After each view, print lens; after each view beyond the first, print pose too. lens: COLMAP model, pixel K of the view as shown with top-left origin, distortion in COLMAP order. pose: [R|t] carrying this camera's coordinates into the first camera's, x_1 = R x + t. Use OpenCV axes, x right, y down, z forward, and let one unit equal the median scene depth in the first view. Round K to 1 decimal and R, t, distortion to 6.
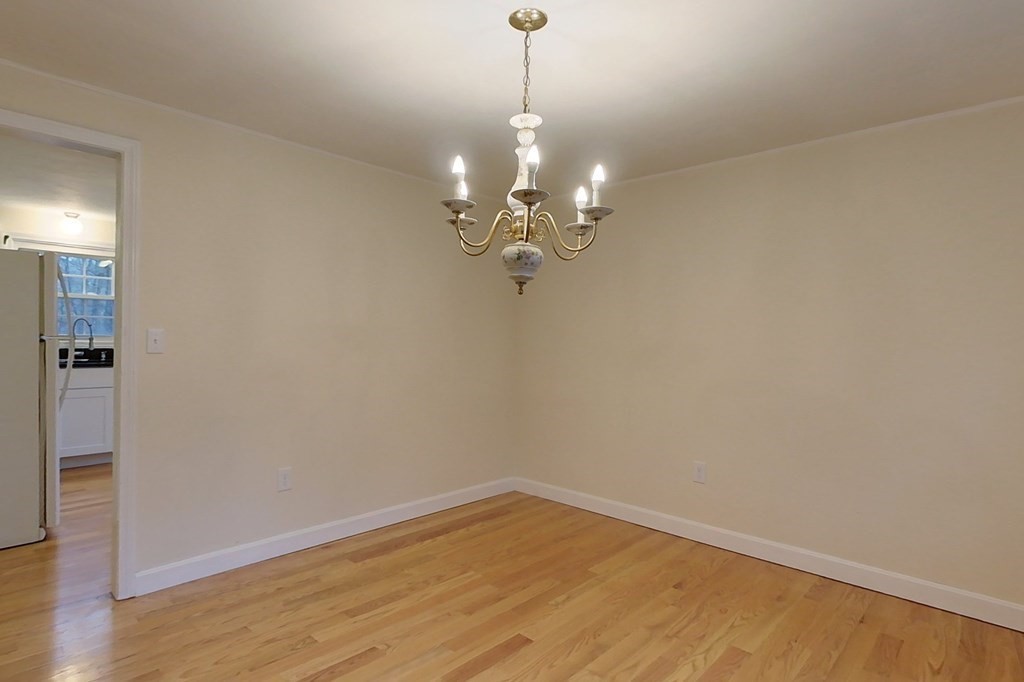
lens RADIAL K [[547.1, 0, 512.0], [0, 547.1, 342.8], [0, 0, 1]] dist [-0.004669, 0.000377]
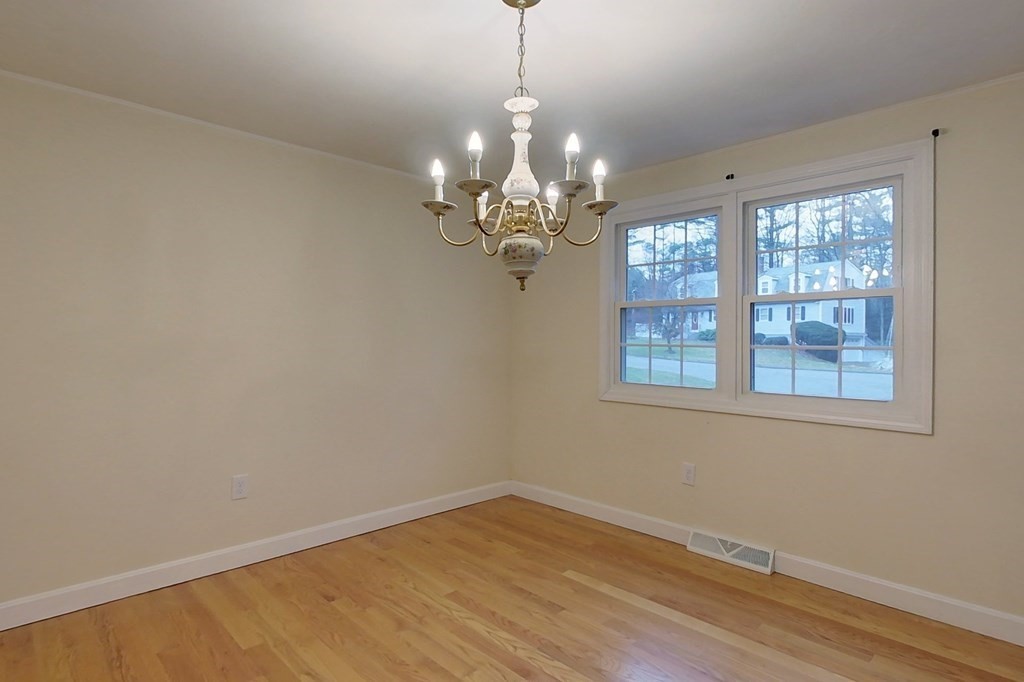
lens RADIAL K [[547.1, 0, 512.2], [0, 547.1, 337.5], [0, 0, 1]] dist [-0.004669, 0.000377]
pose [[0.047654, -0.019678, 0.998670, -0.705025], [0.006394, 0.999791, 0.019395, -0.020150], [-0.998843, 0.005461, 0.047770, 0.744474]]
